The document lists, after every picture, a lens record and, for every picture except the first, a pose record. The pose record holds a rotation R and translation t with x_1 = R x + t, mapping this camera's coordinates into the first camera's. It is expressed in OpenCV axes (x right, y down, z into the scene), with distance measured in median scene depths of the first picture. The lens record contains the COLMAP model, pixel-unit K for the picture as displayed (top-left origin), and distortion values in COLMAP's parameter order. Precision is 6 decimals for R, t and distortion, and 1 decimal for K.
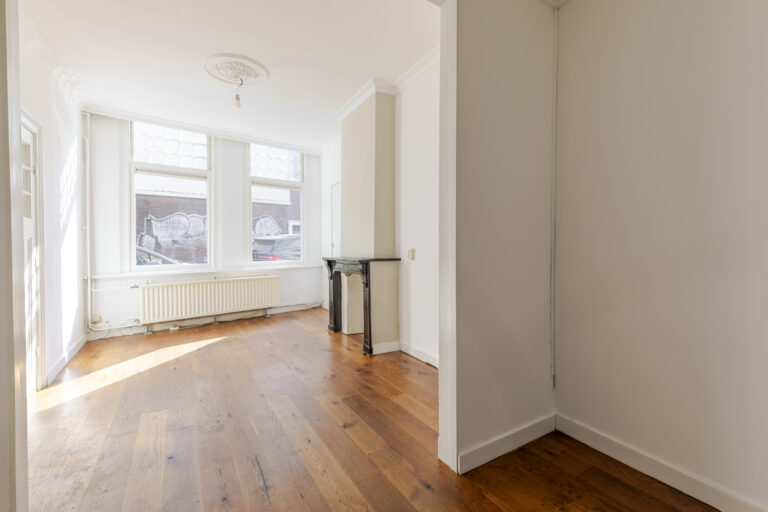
lens RADIAL K [[360.5, 0, 387.7], [0, 360.5, 256.8], [0, 0, 1]] dist [0.006893, -0.000599]
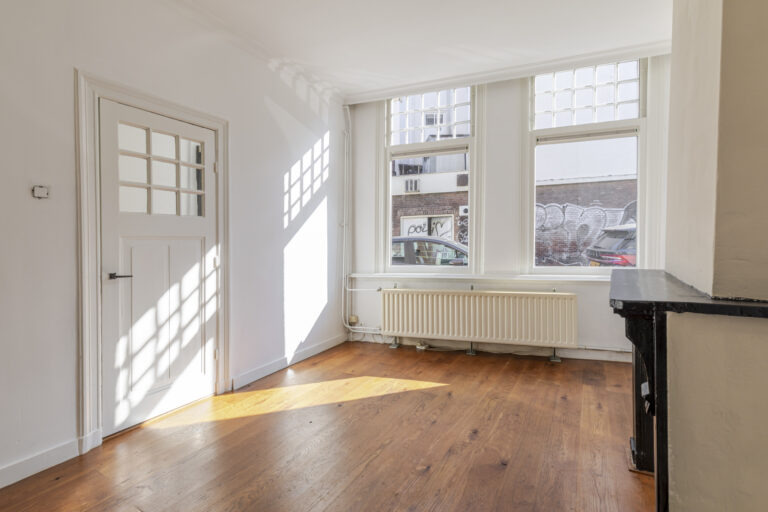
lens RADIAL K [[360.5, 0, 376.5], [0, 360.5, 249.5], [0, 0, 1]] dist [0.006893, -0.000599]
pose [[0.478036, 0.013928, -0.878230, 0.055493], [-0.015365, 0.999854, 0.007493, -0.021746], [0.878206, 0.009912, 0.478180, 0.598391]]
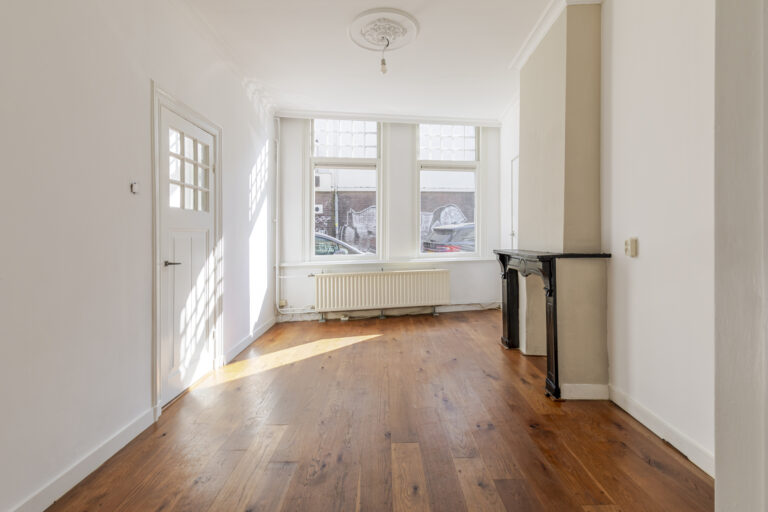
lens RADIAL K [[360.5, 0, 380.3], [0, 360.5, 241.3], [0, 0, 1]] dist [0.006893, -0.000599]
pose [[0.854159, 0.000897, -0.520011, 0.017273], [-0.008027, 0.999902, -0.011459, -0.006459], [0.519950, 0.013962, 0.854082, 0.214743]]
